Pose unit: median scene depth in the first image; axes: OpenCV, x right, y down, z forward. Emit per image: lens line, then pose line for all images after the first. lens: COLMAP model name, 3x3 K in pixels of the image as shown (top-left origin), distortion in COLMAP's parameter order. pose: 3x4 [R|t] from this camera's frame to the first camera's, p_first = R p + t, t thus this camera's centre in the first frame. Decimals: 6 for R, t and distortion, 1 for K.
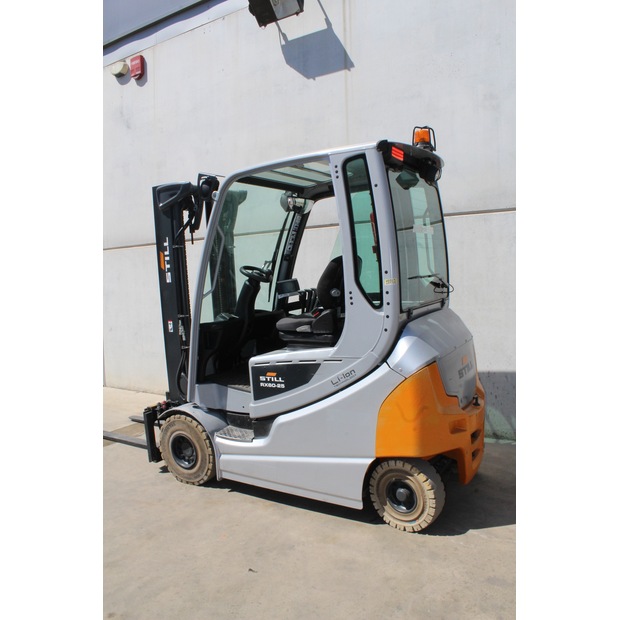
lens RADIAL K [[480.5, 0, 310.0], [0, 480.5, 310.0], [0, 0, 1]] dist [-0.168007, 0.143296]
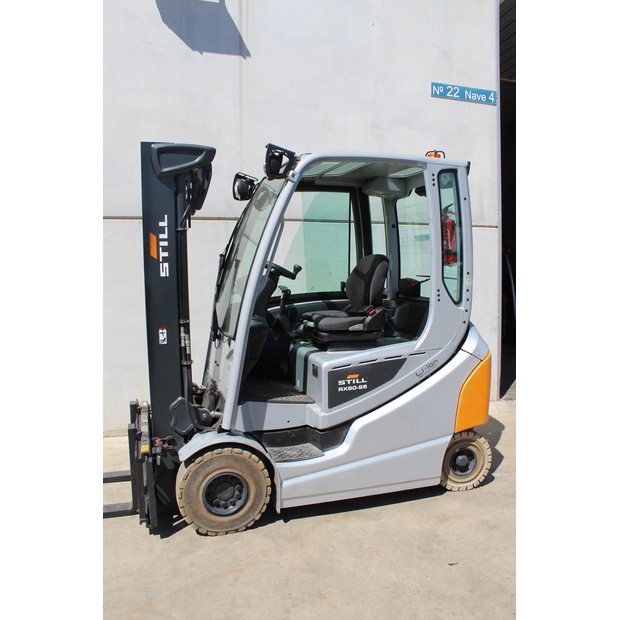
lens RADIAL K [[480.5, 0, 310.0], [0, 480.5, 310.0], [0, 0, 1]] dist [-0.168007, 0.143296]
pose [[0.692573, -0.024444, 0.720933, -0.789056], [0.028649, 0.999569, 0.006369, -0.005343], [-0.720778, 0.016243, 0.692975, 0.388899]]
